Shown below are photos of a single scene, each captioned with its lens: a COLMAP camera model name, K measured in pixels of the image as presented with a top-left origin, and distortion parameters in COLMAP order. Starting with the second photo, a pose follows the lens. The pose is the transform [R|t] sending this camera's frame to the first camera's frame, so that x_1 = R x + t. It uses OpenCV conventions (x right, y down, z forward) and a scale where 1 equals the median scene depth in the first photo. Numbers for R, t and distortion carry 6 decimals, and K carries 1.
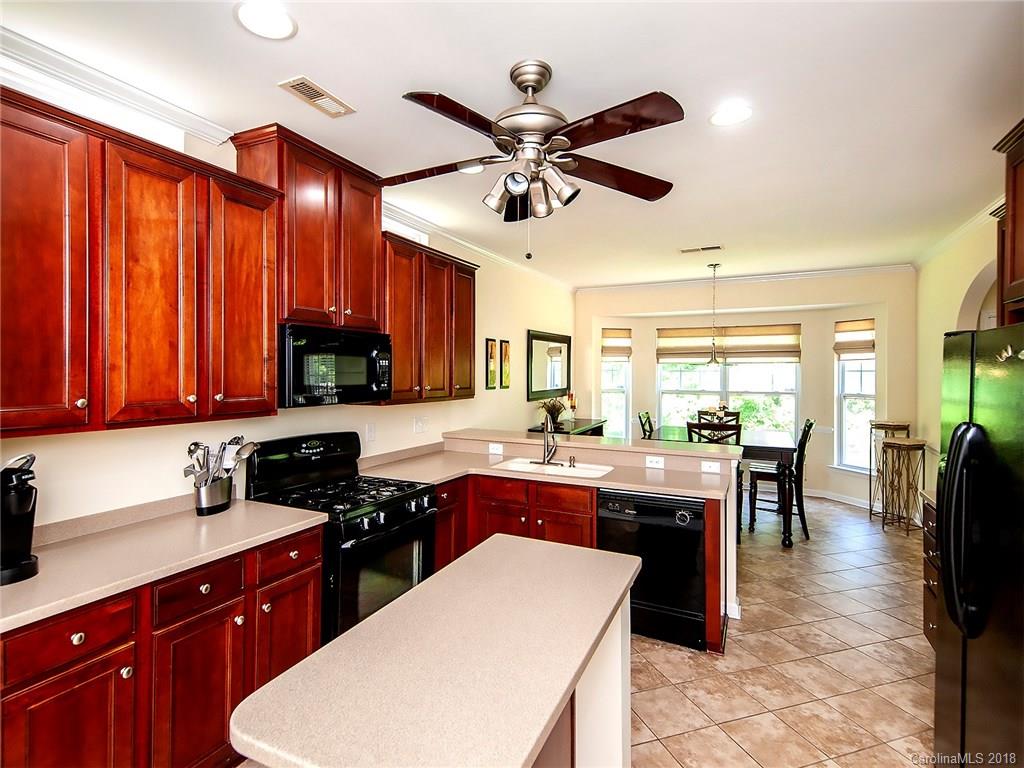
lens RADIAL K [[519.5, 0, 504.7], [0, 519.5, 376.8], [0, 0, 1]] dist [0.006225, 0.001315]
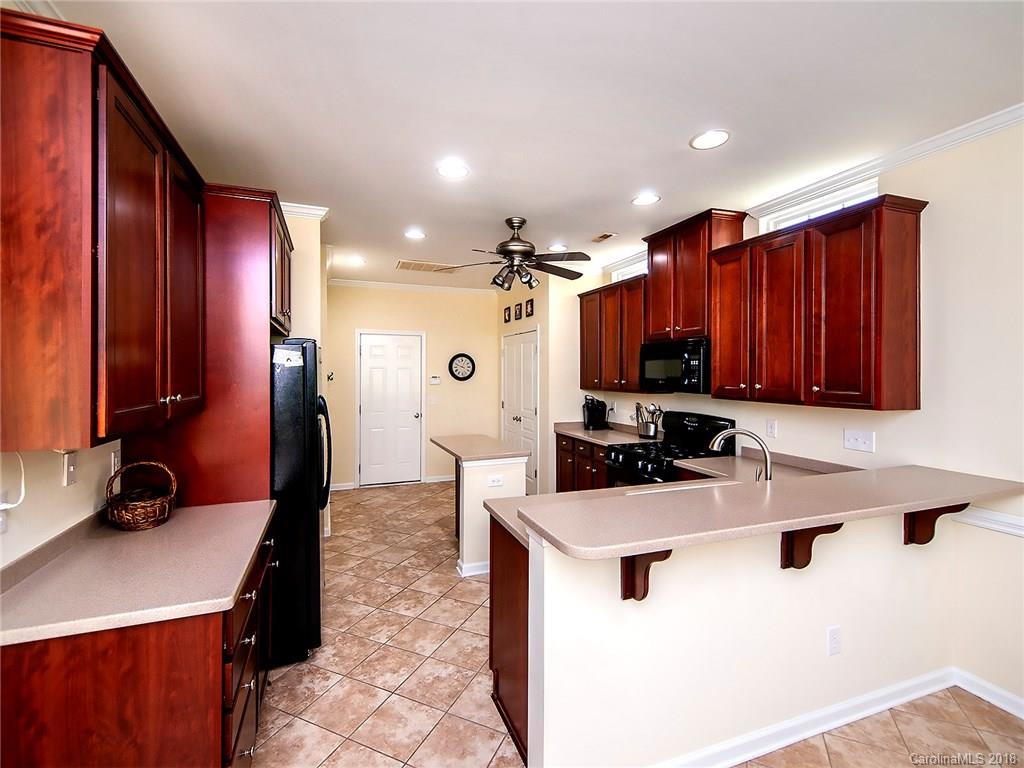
lens RADIAL K [[470.1, 0, 505.6], [0, 470.1, 380.2], [0, 0, 1]] dist [-0.002167, -0.000477]
pose [[-0.689626, 0.008281, -0.724118, 0.493580], [-0.007866, 0.999790, 0.018925, -0.001394], [0.724123, 0.018748, -0.689416, 0.791043]]
